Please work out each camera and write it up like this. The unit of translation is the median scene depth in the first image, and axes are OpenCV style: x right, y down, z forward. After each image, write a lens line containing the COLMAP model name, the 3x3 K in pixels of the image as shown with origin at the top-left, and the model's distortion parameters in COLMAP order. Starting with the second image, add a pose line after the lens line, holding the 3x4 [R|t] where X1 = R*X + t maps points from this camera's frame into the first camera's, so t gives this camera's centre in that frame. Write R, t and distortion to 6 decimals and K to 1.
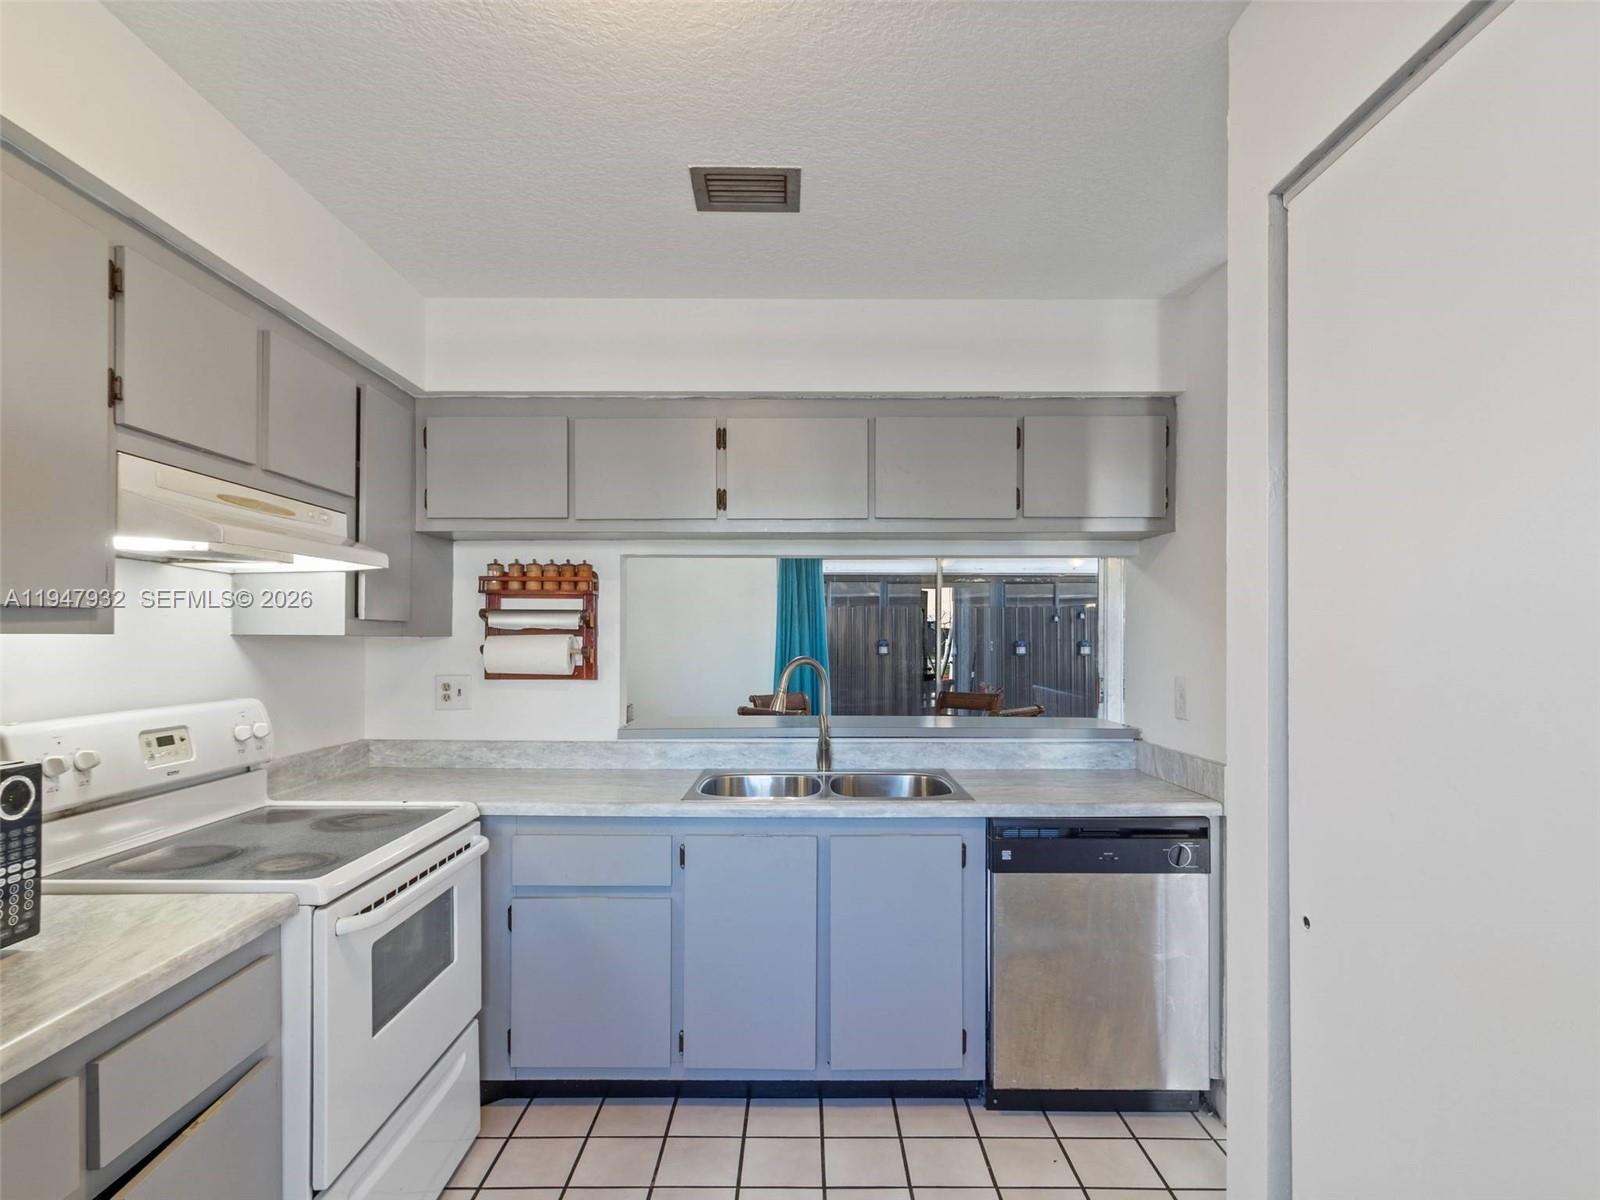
lens RADIAL K [[851.0, 0, 812.4], [0, 851.0, 615.7], [0, 0, 1]] dist [0.003380, 0.001603]
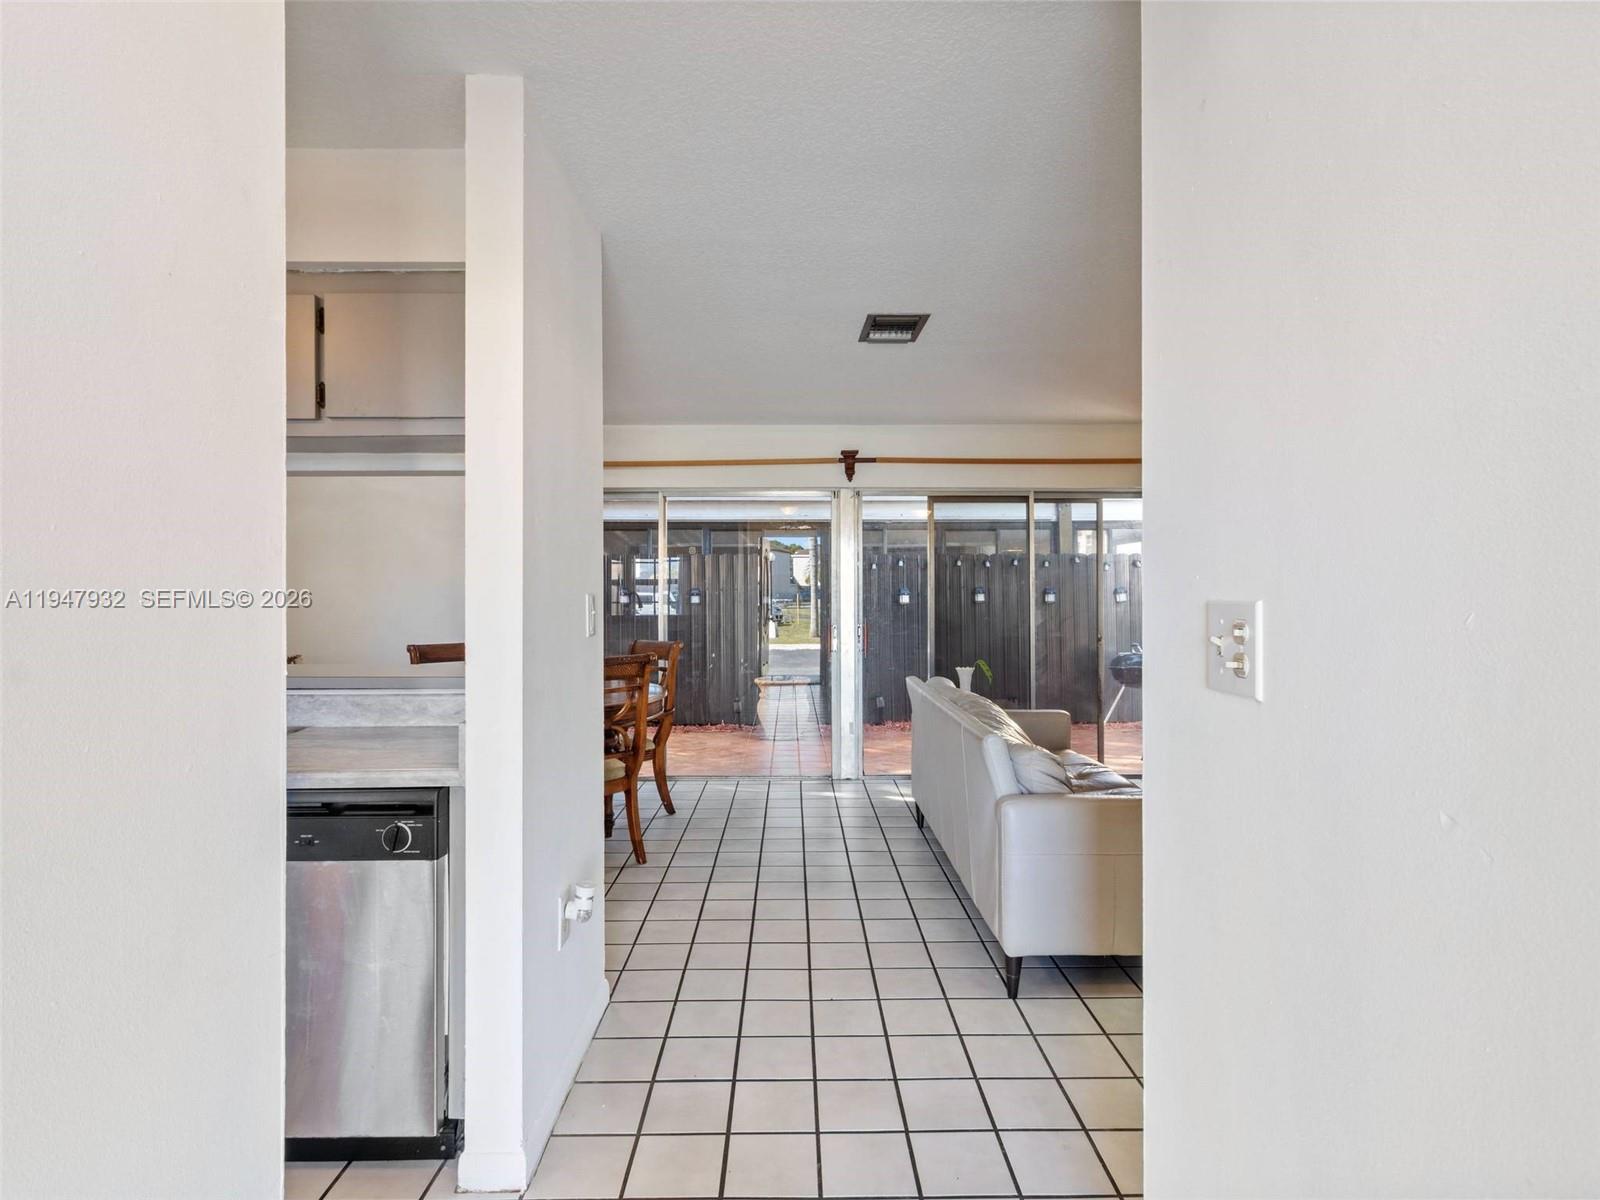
lens RADIAL K [[851.0, 0, 793.9], [0, 851.0, 591.5], [0, 0, 1]] dist [0.003380, 0.001603]
pose [[0.999934, -0.009848, -0.005879, 0.796578], [0.009988, 0.999655, 0.024307, 0.043230], [0.005638, -0.024364, 0.999687, 0.234531]]
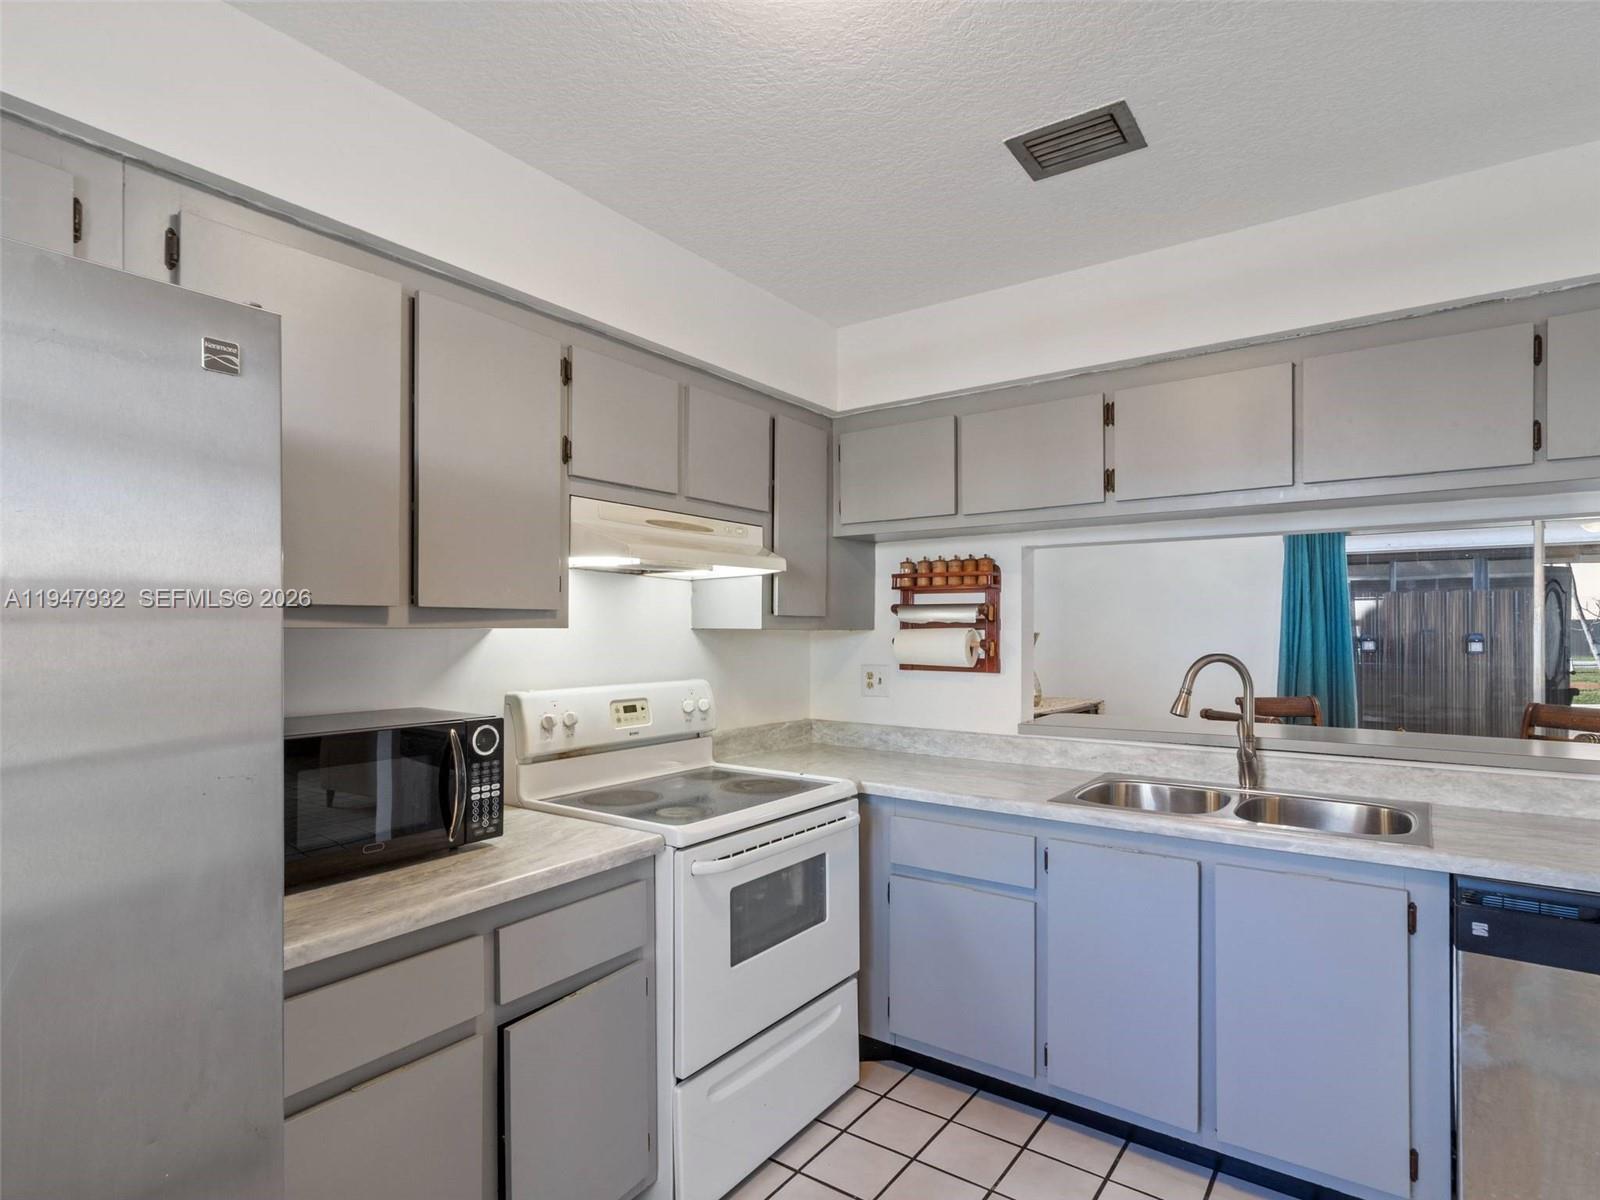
lens RADIAL K [[851.0, 0, 801.8], [0, 851.0, 609.8], [0, 0, 1]] dist [0.003380, 0.001603]
pose [[0.810404, -0.015304, -0.585671, 0.187668], [0.015610, 0.999868, -0.004528, 0.002503], [0.585663, -0.005473, 0.810536, 0.069451]]
